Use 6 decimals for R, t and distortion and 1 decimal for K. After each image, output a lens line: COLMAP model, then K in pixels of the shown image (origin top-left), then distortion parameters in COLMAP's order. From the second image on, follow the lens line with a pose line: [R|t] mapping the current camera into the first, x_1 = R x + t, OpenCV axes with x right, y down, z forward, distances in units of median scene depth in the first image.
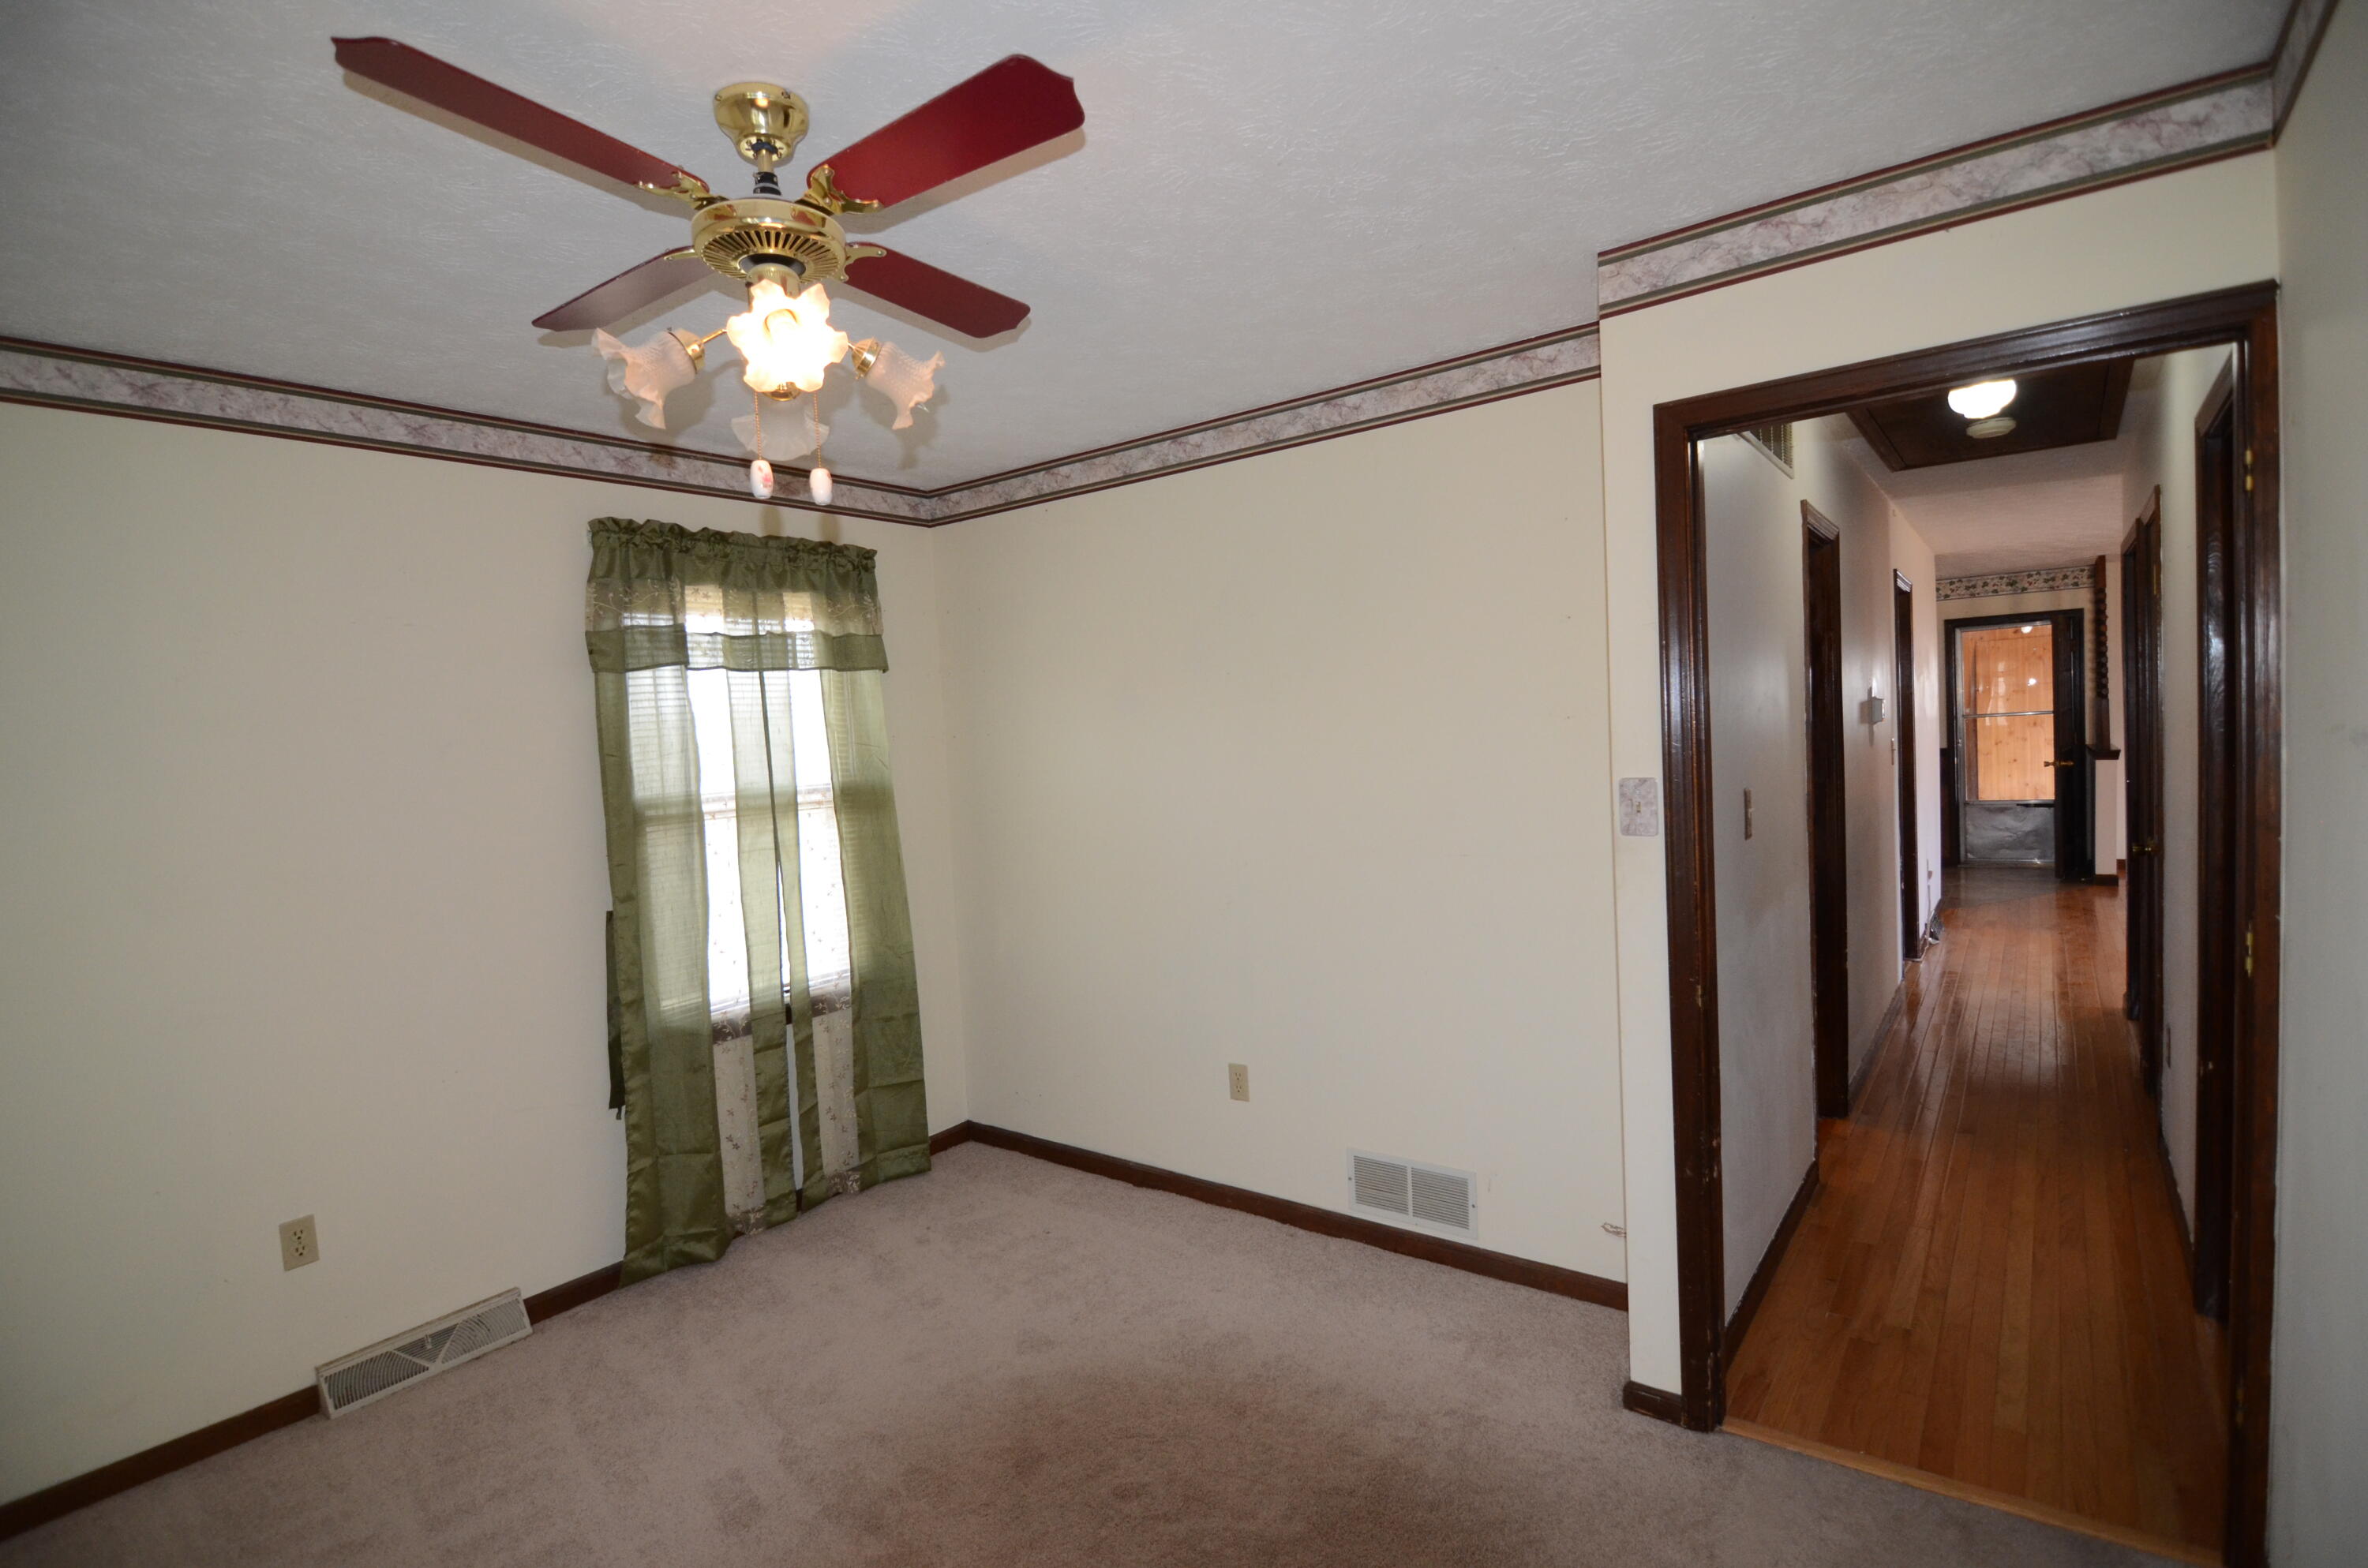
lens RADIAL K [[1088.6, 0, 1184.0], [0, 1088.6, 784.0], [0, 0, 1]] dist [-0.001326, -0.000206]
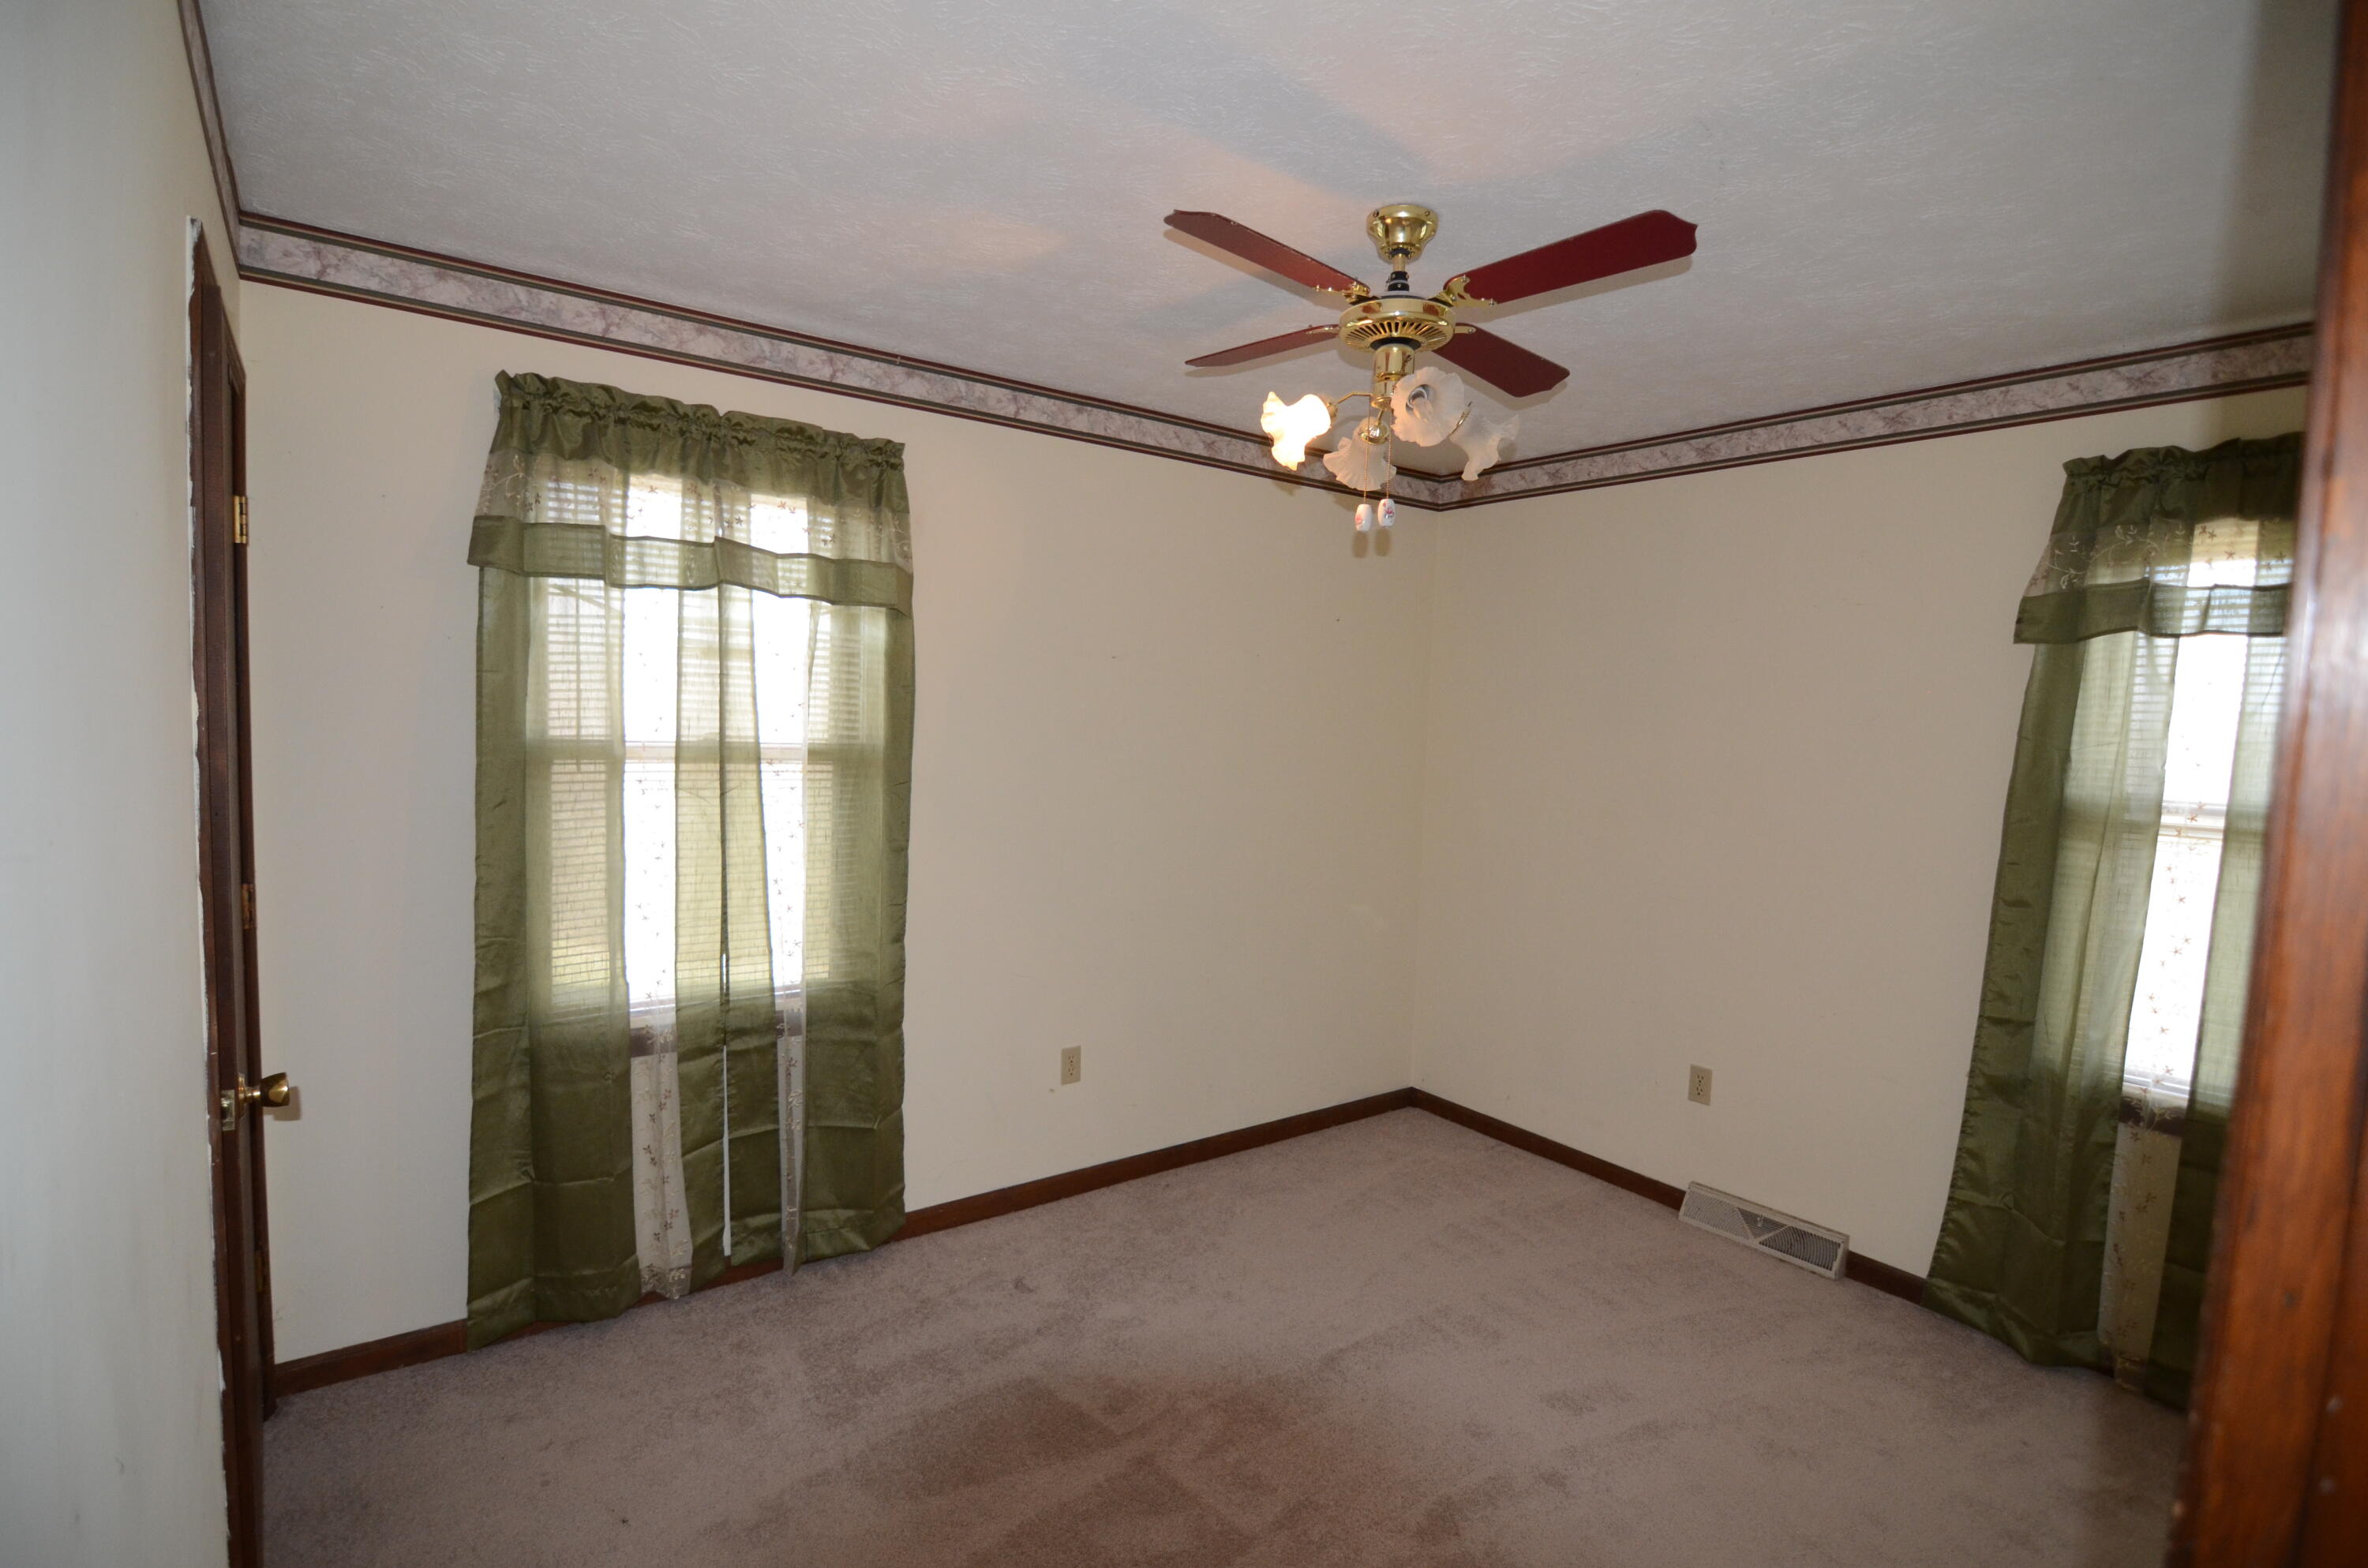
lens RADIAL K [[1134.7, 0, 1183.6], [0, 1134.7, 799.0], [0, 0, 1]] dist [-0.012354, -0.007340]
pose [[-0.240669, 0.112830, -0.964027, 0.504924], [-0.080938, 0.987428, 0.135775, -0.044947], [0.967227, 0.110704, -0.228511, 0.549209]]
